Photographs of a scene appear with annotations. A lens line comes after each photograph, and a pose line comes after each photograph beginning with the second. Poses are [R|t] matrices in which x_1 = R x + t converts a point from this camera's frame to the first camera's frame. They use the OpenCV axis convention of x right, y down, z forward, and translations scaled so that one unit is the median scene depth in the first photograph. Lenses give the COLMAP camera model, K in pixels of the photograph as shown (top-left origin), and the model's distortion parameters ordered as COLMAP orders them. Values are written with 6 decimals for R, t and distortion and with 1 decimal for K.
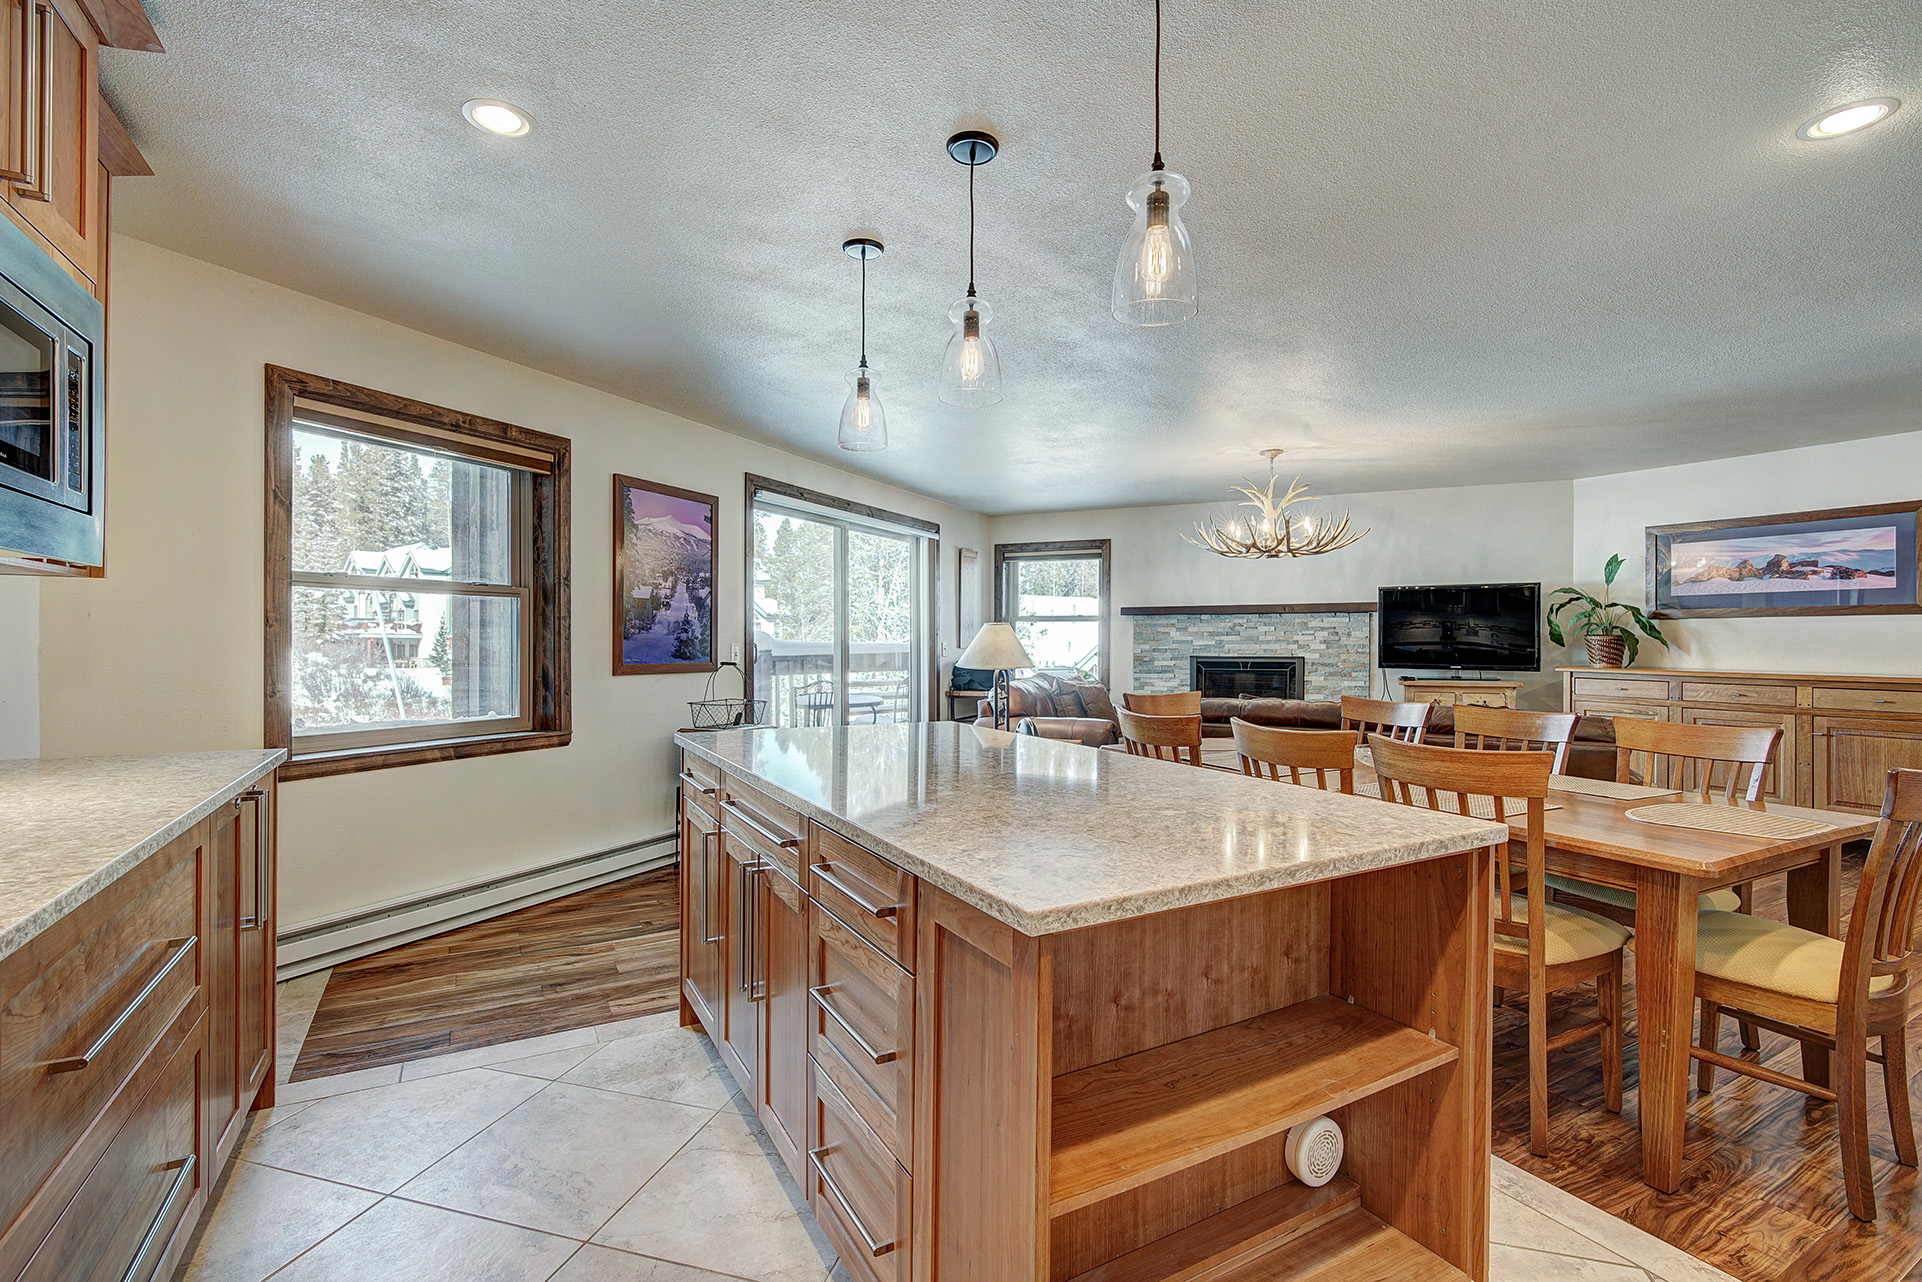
lens RADIAL K [[879.3, 0, 961.3], [0, 879.3, 636.9], [0, 0, 1]] dist [-0.010815, 0.004091]
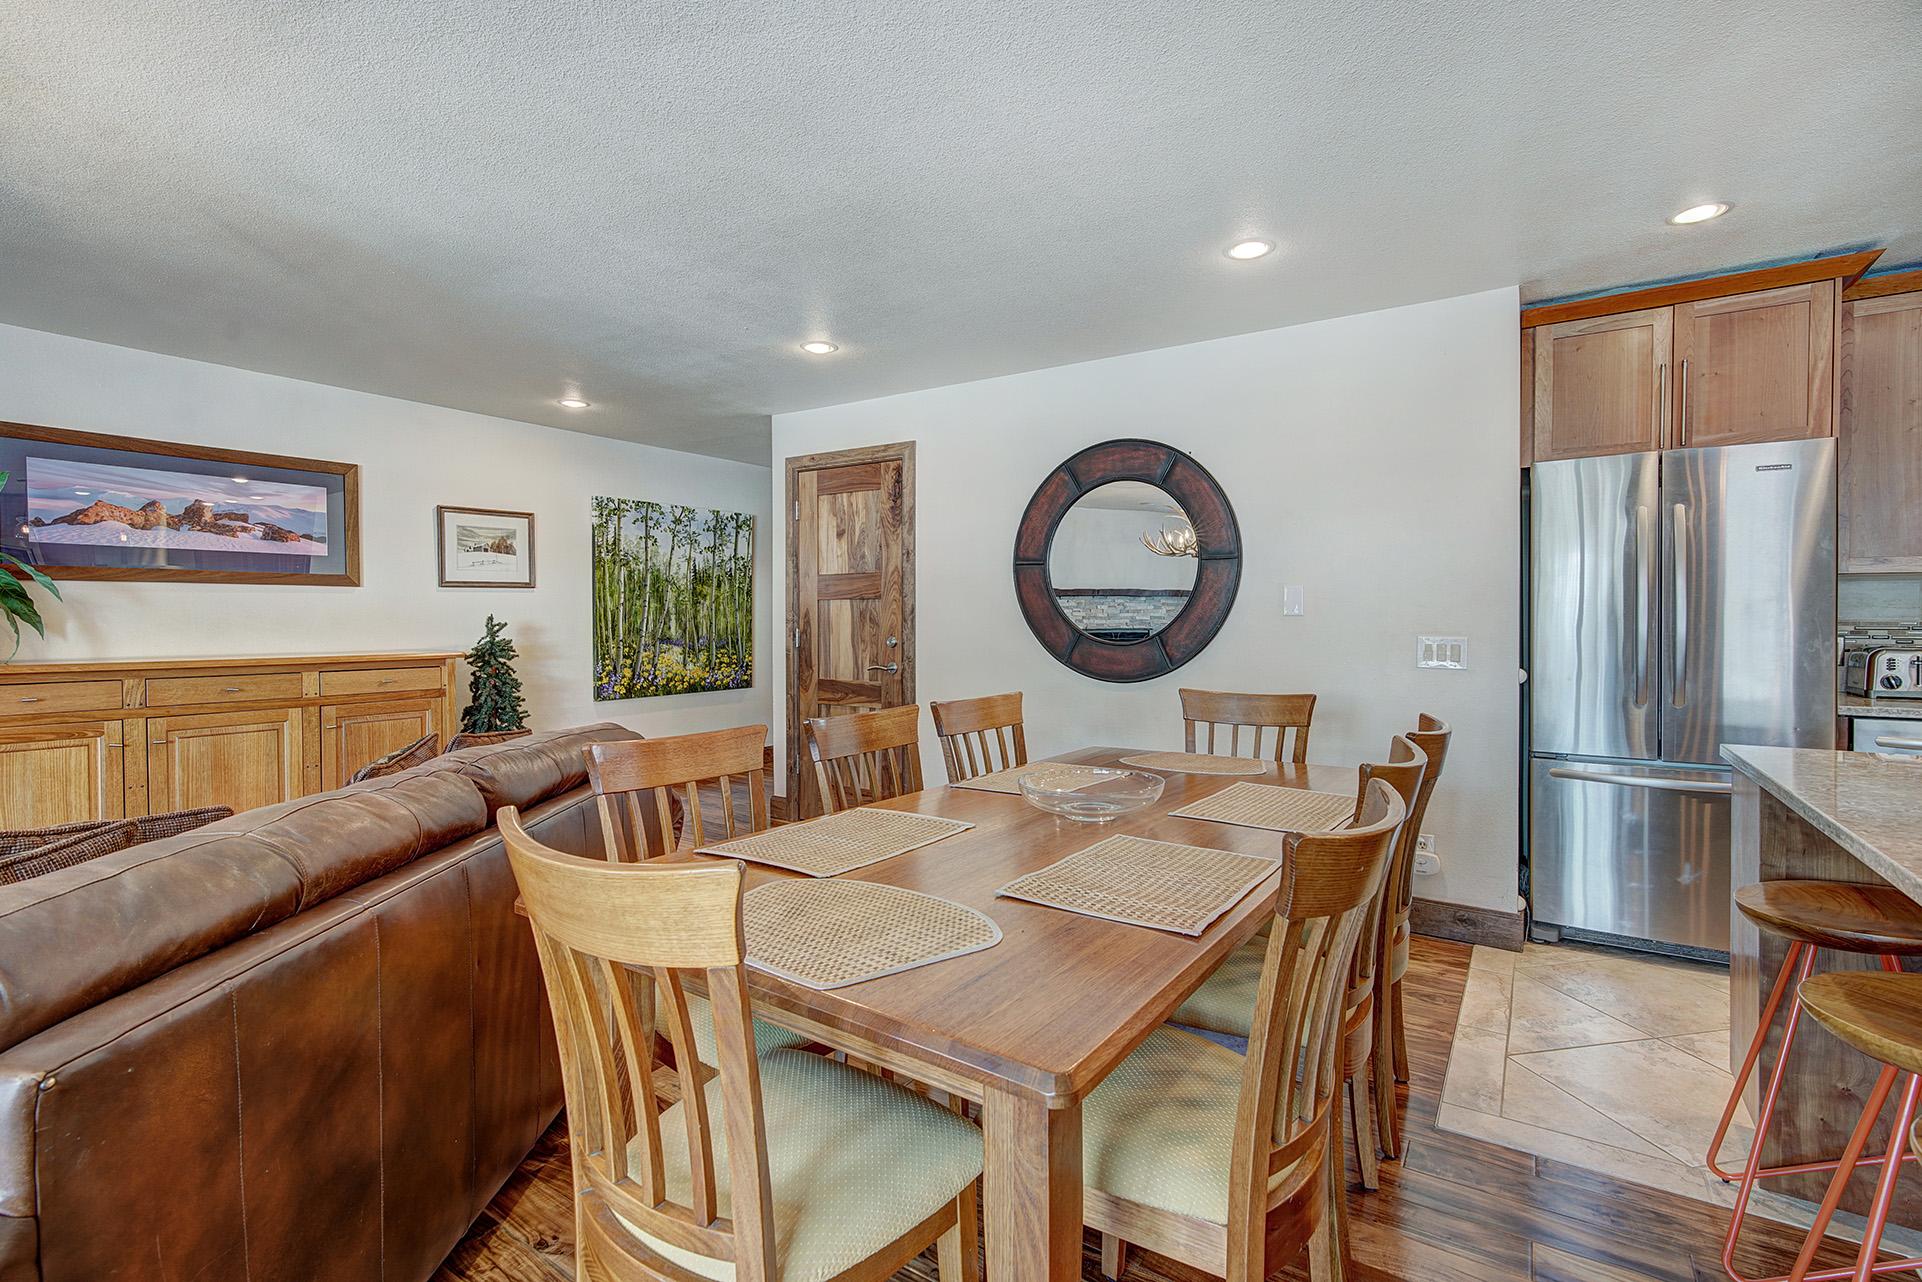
lens RADIAL K [[879.3, 0, 961.1], [0, 879.3, 635.6], [0, 0, 1]] dist [-0.010815, 0.004091]
pose [[-0.448978, -0.021060, 0.893294, -0.031907], [-0.003741, 0.999758, 0.021689, 0.003548], [-0.893535, 0.006397, -0.448948, 0.826658]]
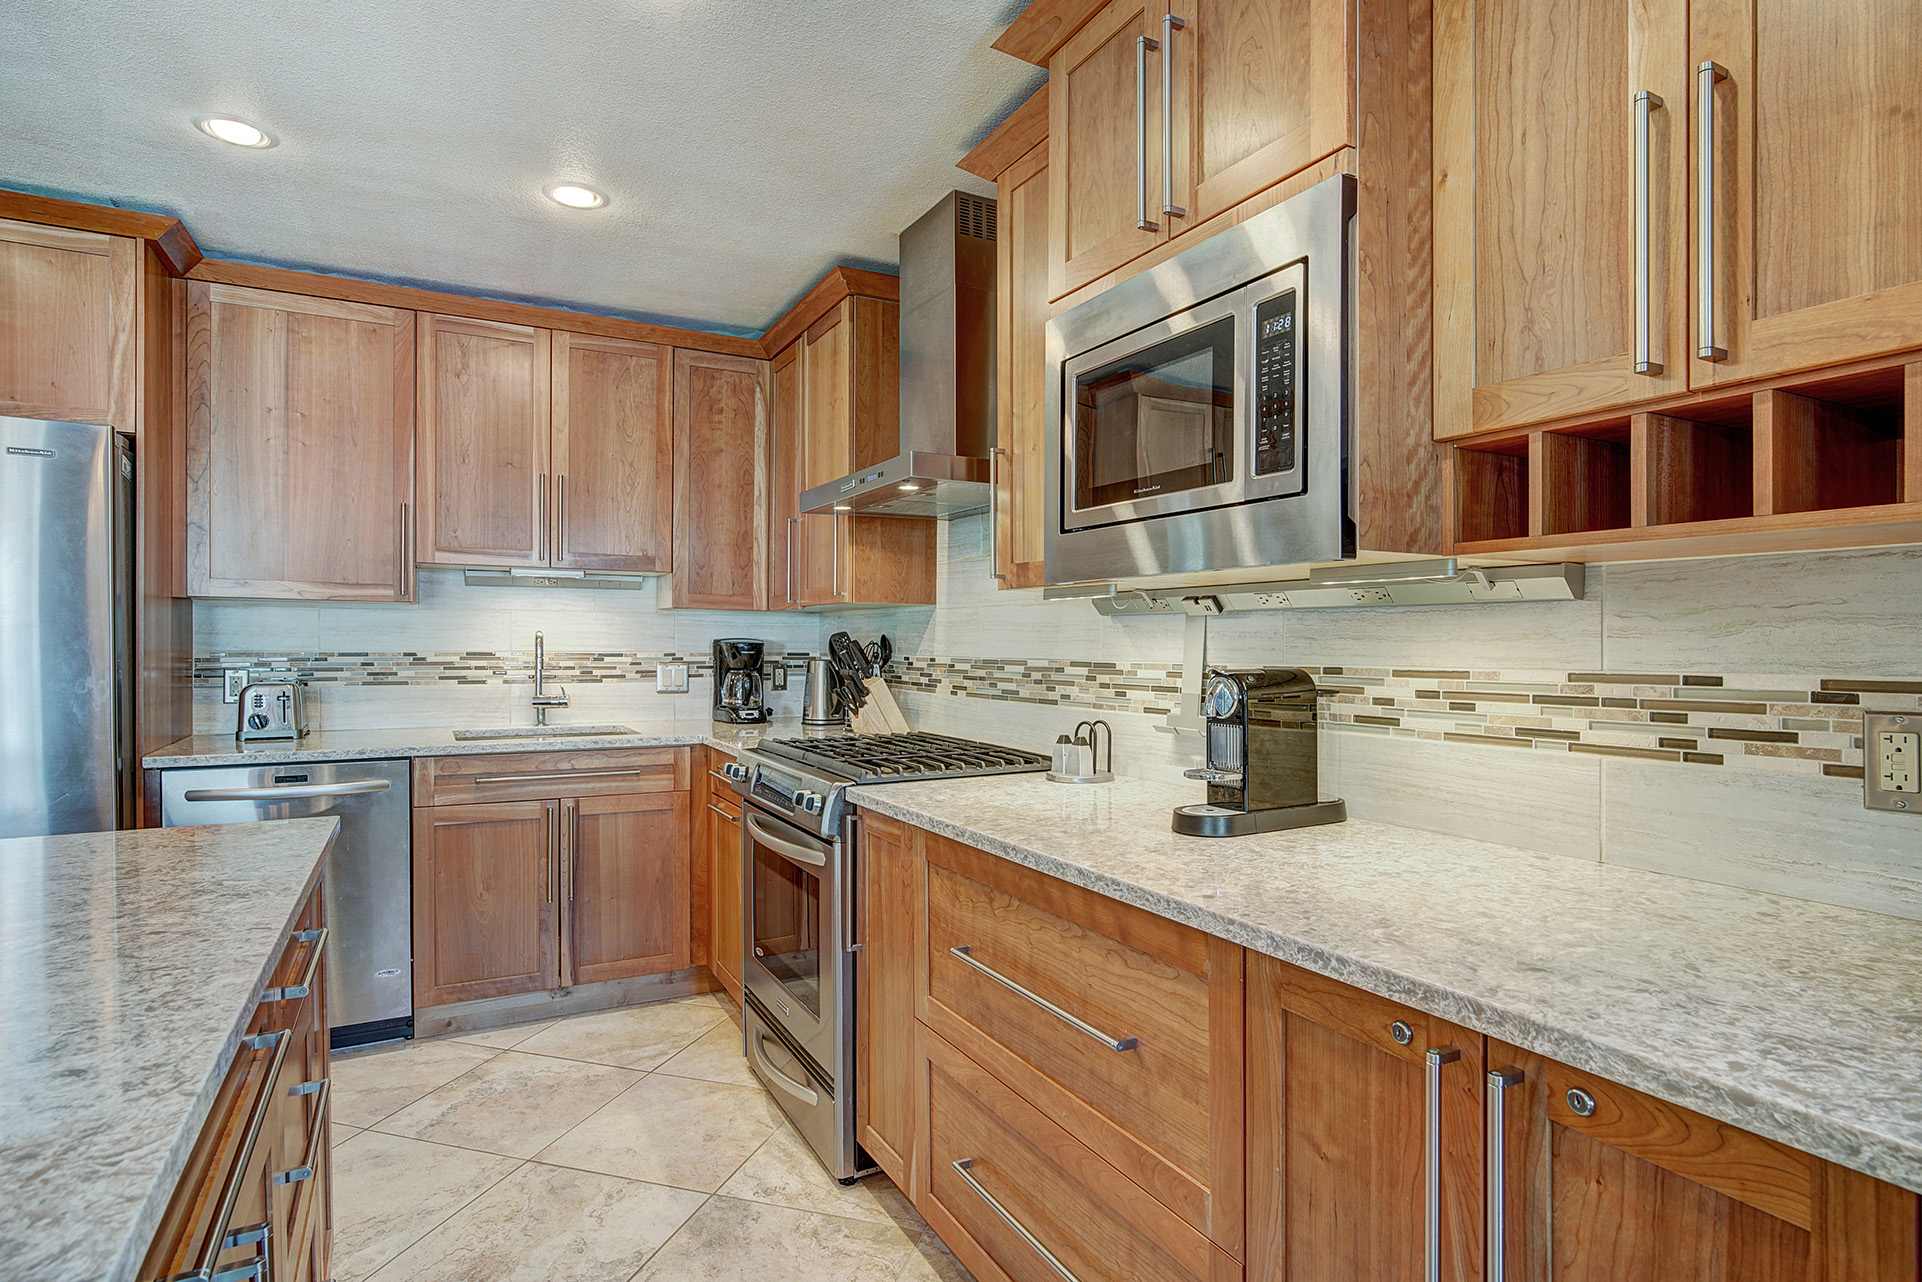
lens RADIAL K [[1001.4, 0, 947.2], [0, 1001.4, 636.1], [0, 0, 1]] dist [0.002093, 0.000259]
pose [[-0.999189, -0.008103, 0.039442, -0.224899], [-0.008419, 0.999934, -0.007847, -0.004475], [-0.039376, -0.008172, -0.999191, 0.583932]]
